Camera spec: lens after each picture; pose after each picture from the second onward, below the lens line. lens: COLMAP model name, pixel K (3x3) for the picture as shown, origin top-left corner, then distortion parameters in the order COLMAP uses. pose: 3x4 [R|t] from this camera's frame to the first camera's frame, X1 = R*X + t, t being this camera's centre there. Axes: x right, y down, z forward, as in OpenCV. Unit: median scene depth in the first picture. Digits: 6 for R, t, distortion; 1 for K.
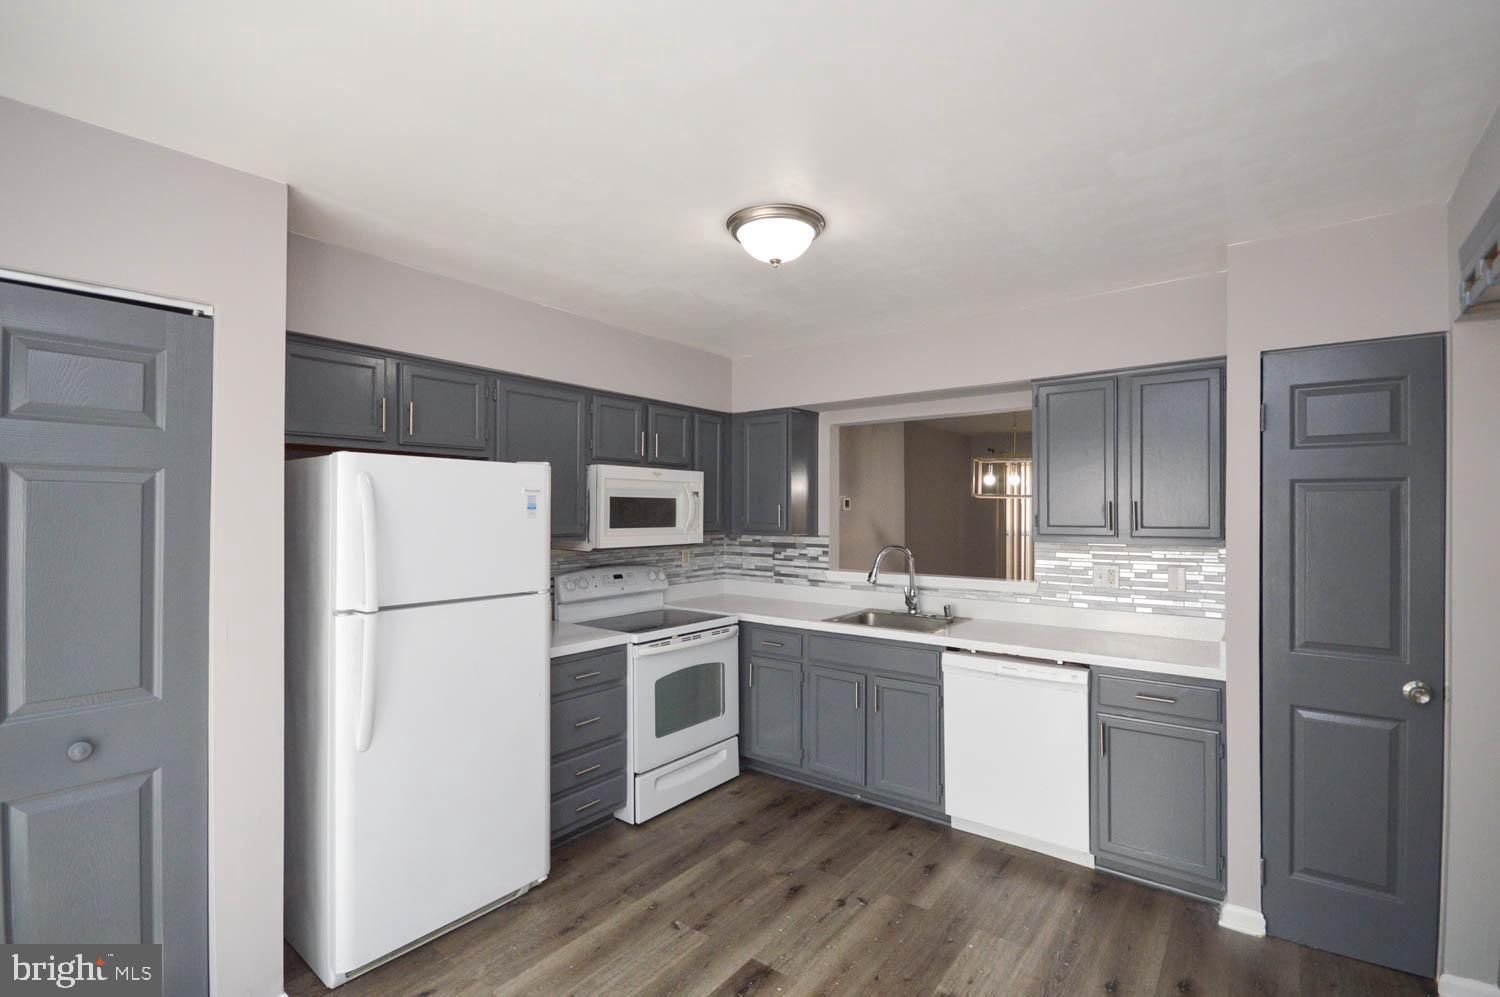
lens RADIAL K [[686.7, 0, 751.5], [0, 686.7, 508.2], [0, 0, 1]] dist [0.010506, -0.000122]
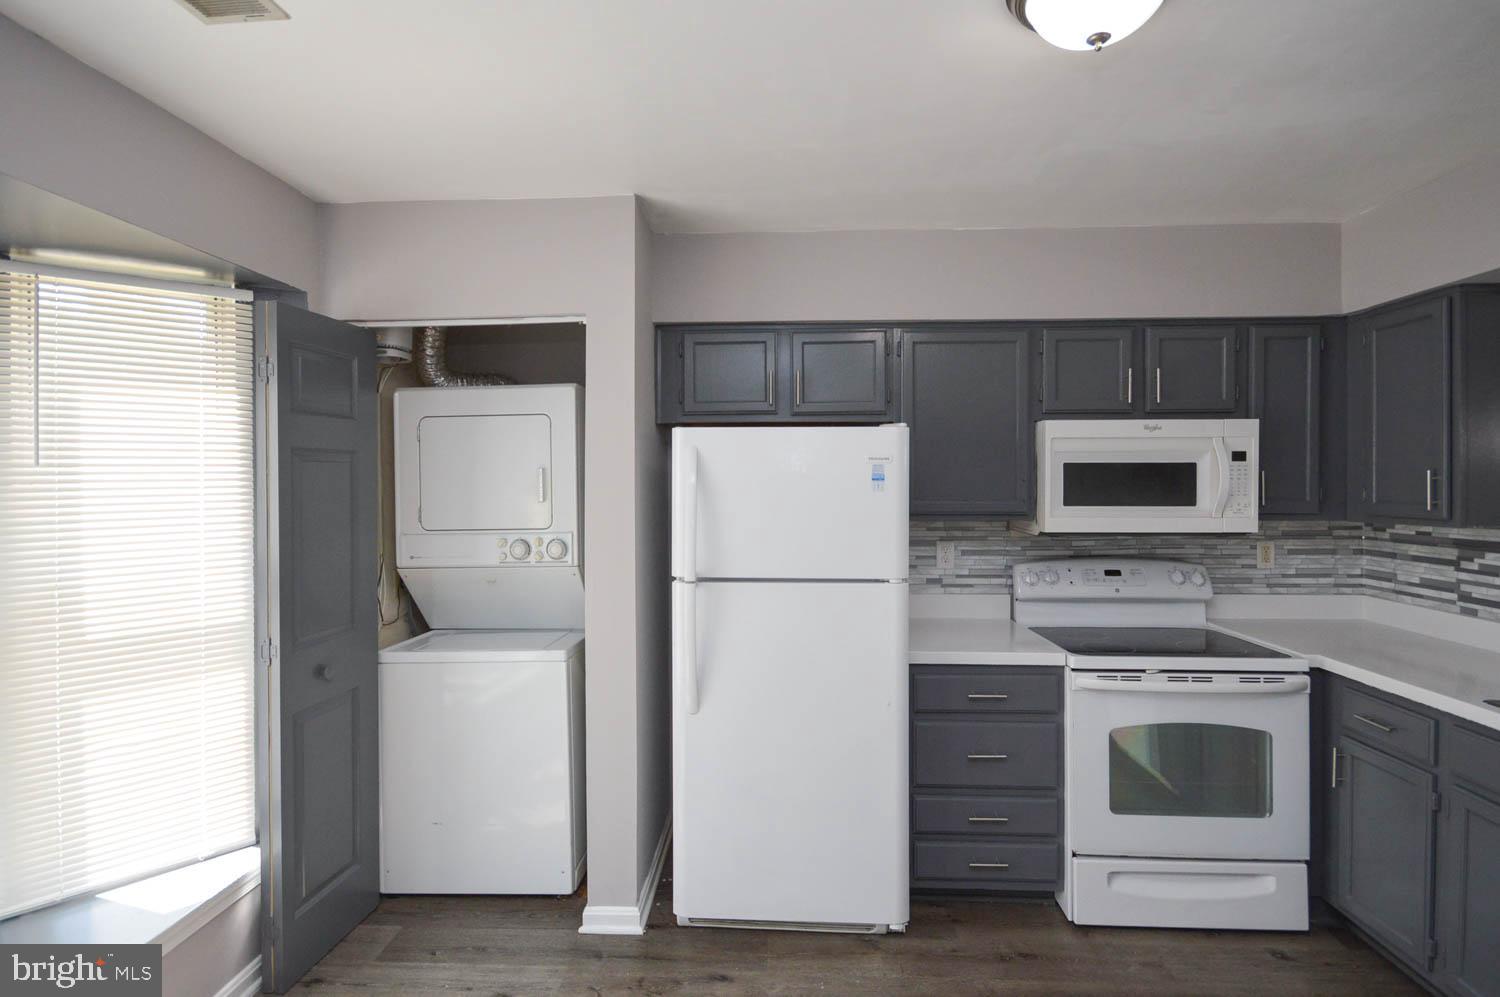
lens RADIAL K [[721.6, 0, 747.5], [0, 721.6, 485.4], [0, 0, 1]] dist [0.001519, -0.000561]
pose [[0.567264, -0.002256, -0.823533, 0.220263], [0.007289, 0.999971, 0.002281, 0.002930], [0.823504, -0.007296, 0.567264, 0.259475]]
